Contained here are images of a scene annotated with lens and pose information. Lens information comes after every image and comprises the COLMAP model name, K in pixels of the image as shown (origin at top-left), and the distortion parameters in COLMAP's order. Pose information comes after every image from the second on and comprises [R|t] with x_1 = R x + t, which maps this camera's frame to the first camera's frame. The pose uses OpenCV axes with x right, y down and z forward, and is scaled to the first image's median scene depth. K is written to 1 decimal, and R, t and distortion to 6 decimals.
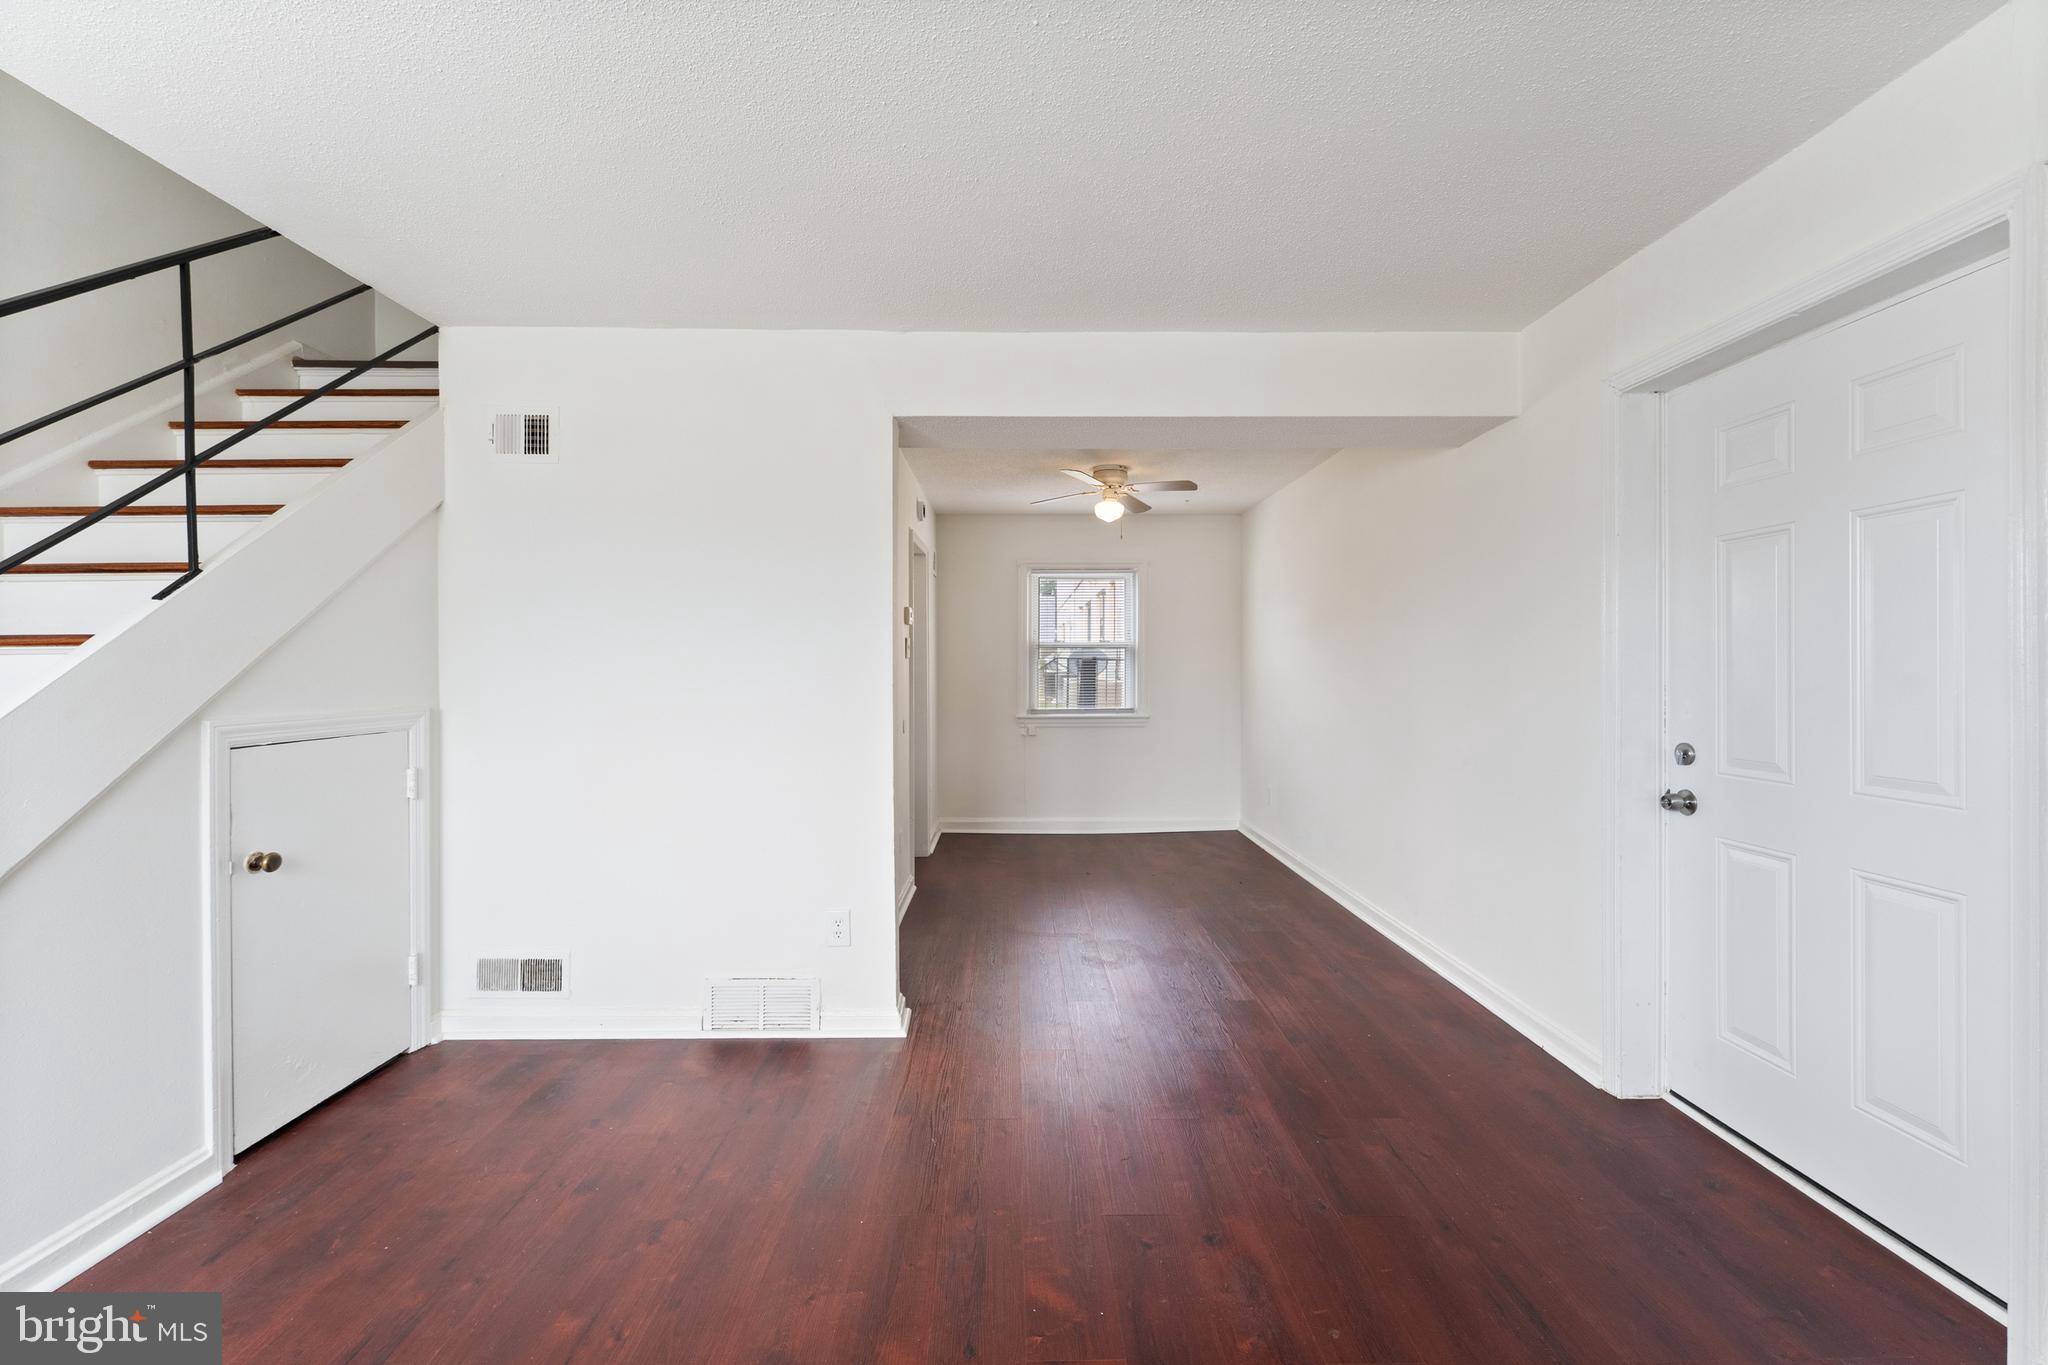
lens RADIAL K [[804.1, 0, 1016.0], [0, 804.1, 677.2], [0, 0, 1]] dist [0.000845, -0.002662]
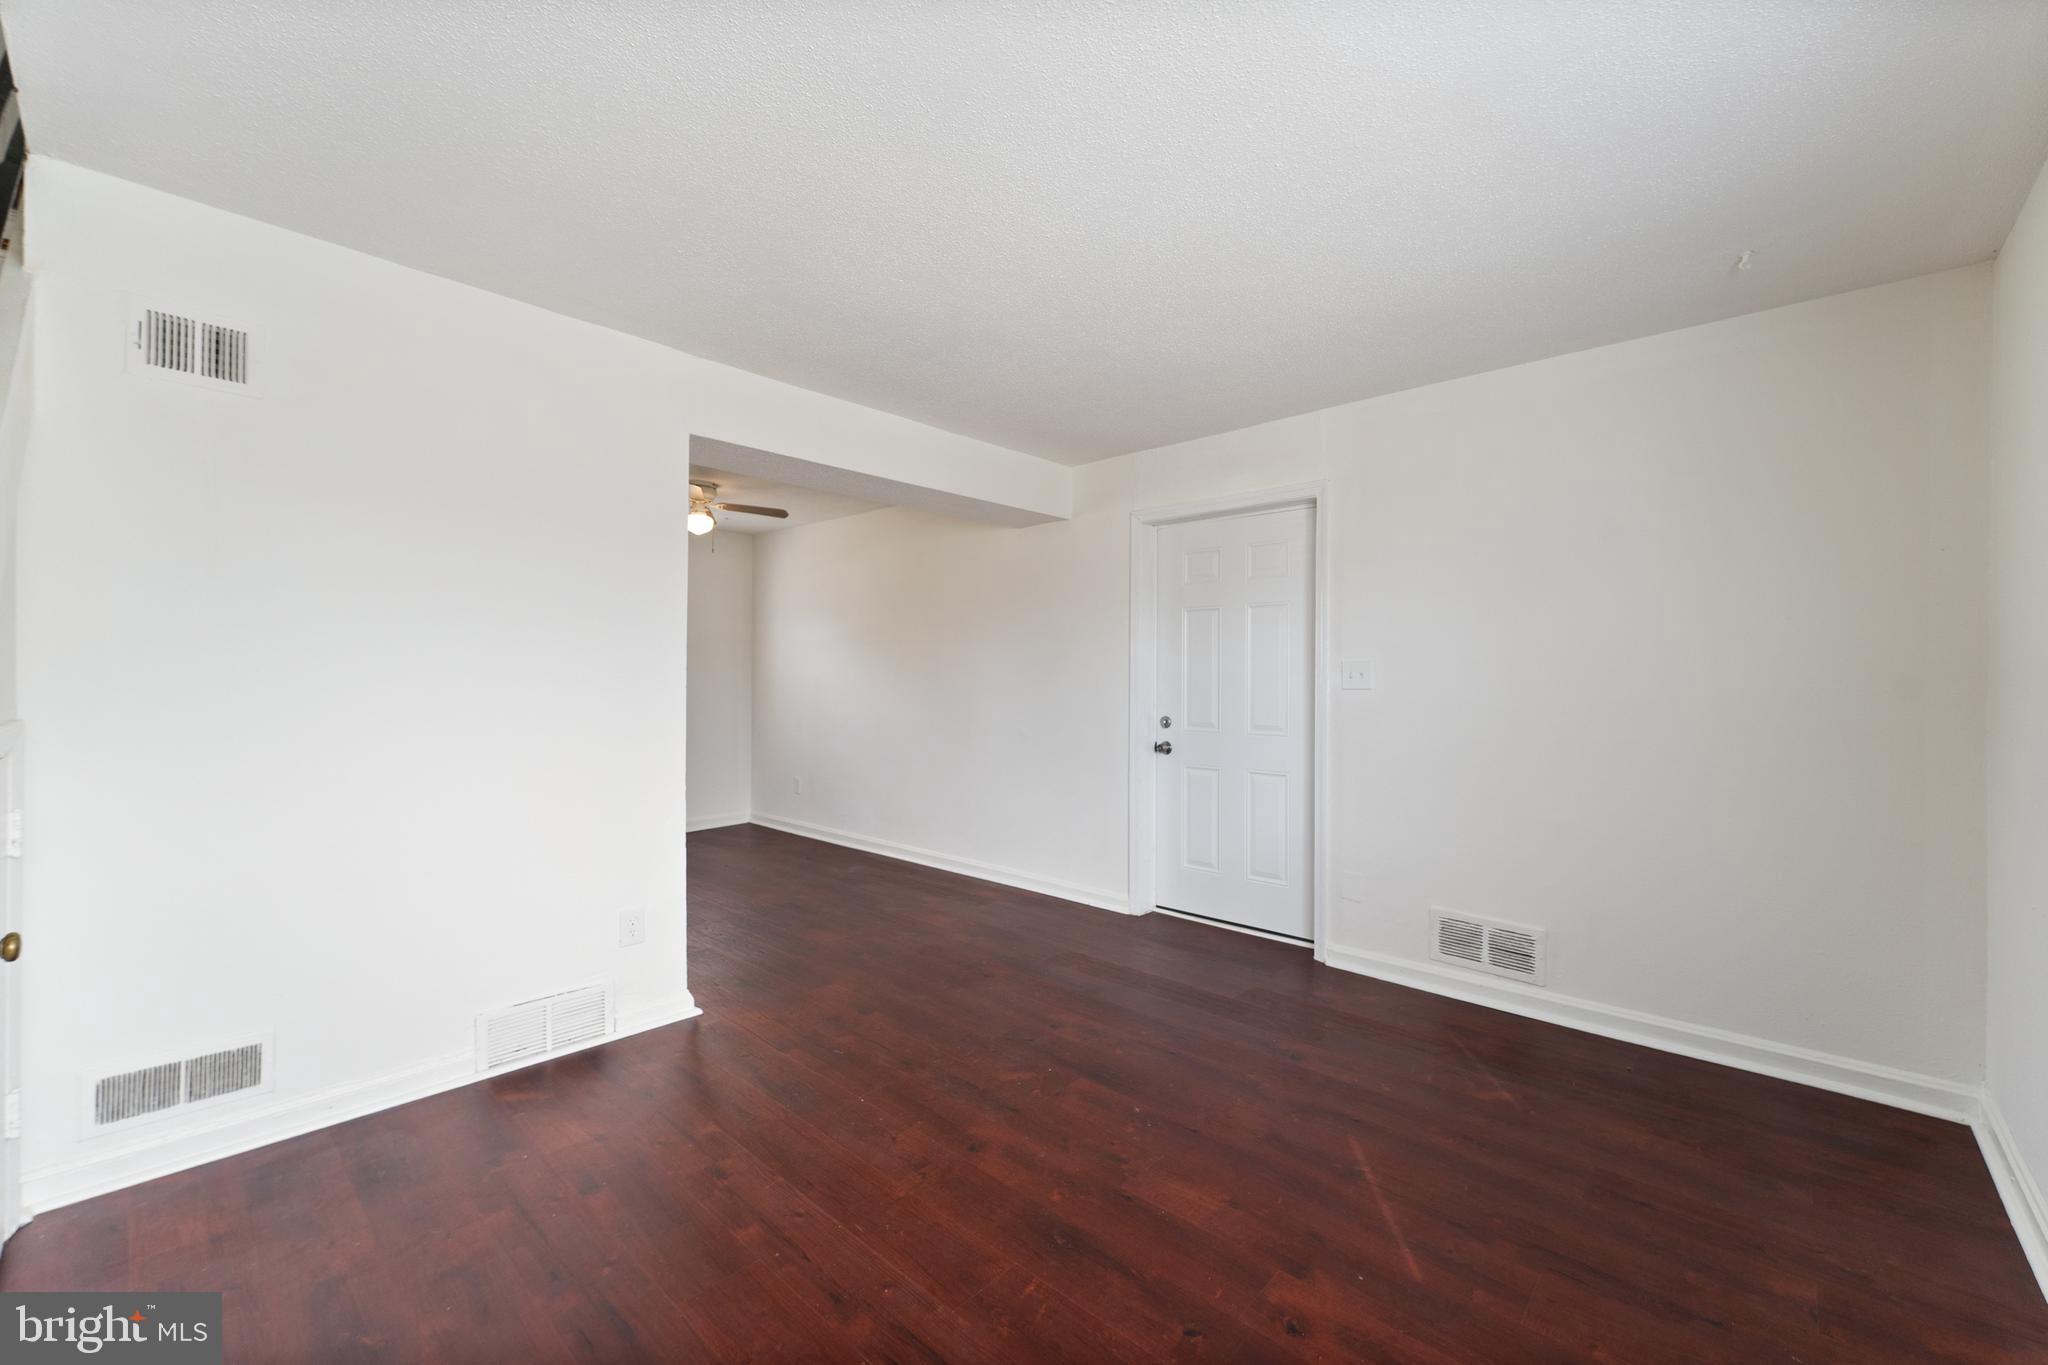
lens RADIAL K [[804.1, 0, 999.1], [0, 804.1, 685.8], [0, 0, 1]] dist [0.000845, -0.002662]
pose [[0.708455, 0.000126, 0.705756, -0.623345], [-0.000140, 1.000000, -0.000038, 0.009298], [-0.705756, -0.000072, 0.708455, -0.043796]]
